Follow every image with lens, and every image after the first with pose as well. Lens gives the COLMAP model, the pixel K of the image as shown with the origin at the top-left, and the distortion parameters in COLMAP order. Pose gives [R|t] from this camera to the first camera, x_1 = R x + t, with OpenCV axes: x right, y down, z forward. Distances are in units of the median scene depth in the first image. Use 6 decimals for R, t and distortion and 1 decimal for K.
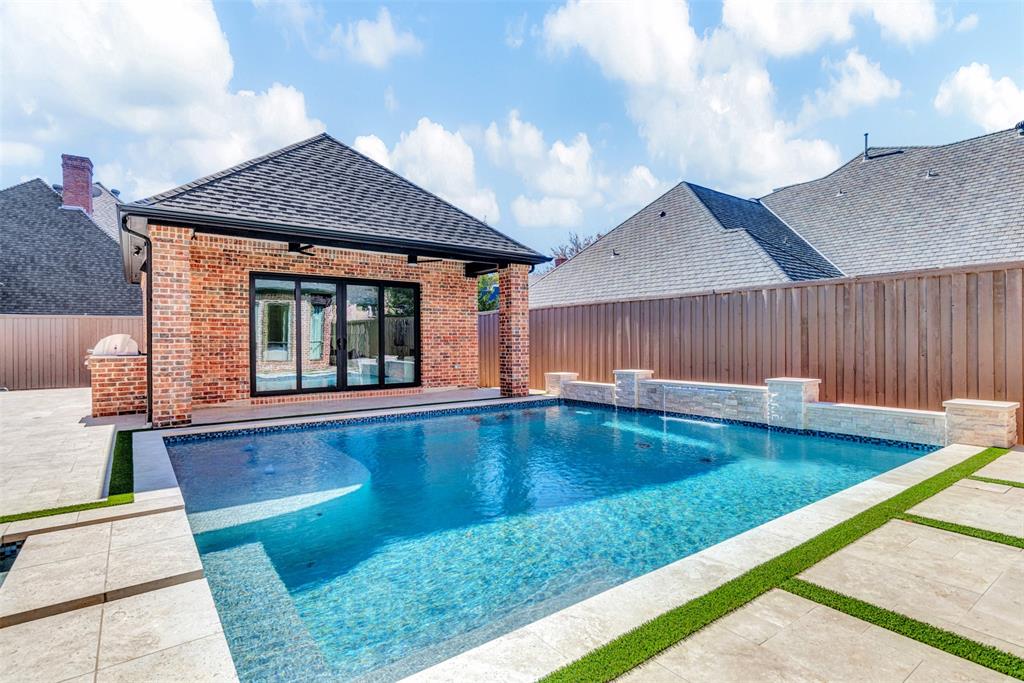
lens RADIAL K [[514.6, 0, 512.0], [0, 514.6, 341.5], [0, 0, 1]] dist [0.004586, 0.001530]
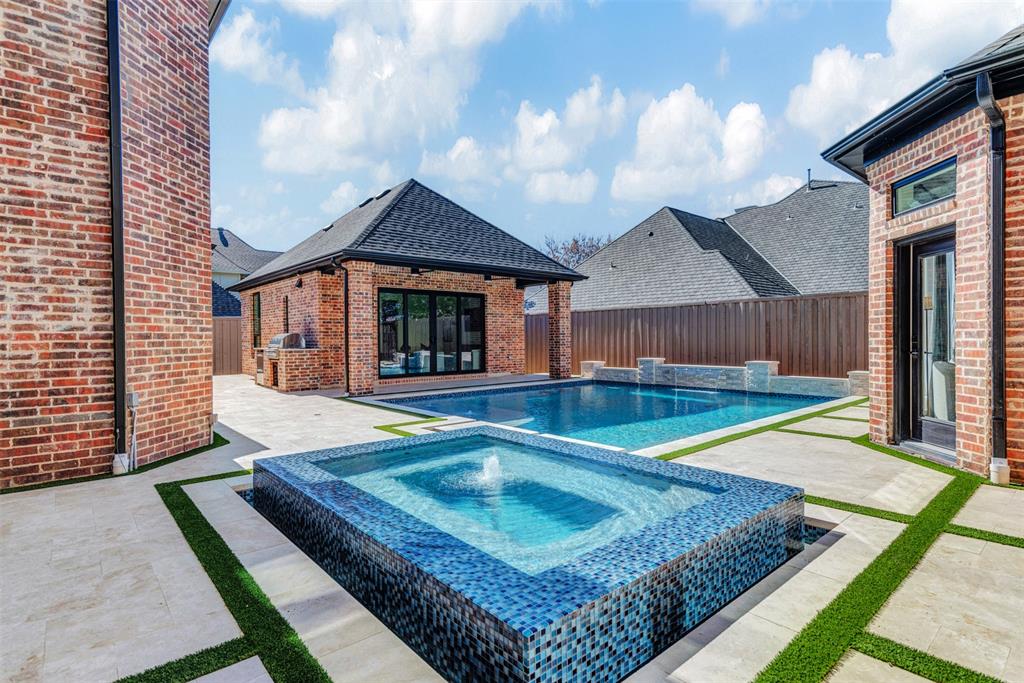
lens RADIAL K [[514.6, 0, 512.0], [0, 514.6, 341.5], [0, 0, 1]] dist [0.004586, 0.001530]
pose [[0.997130, -0.002714, 0.075653, -0.236932], [0.002251, 0.999978, 0.006204, 0.000330], [-0.075669, -0.006015, 0.997115, -0.360870]]
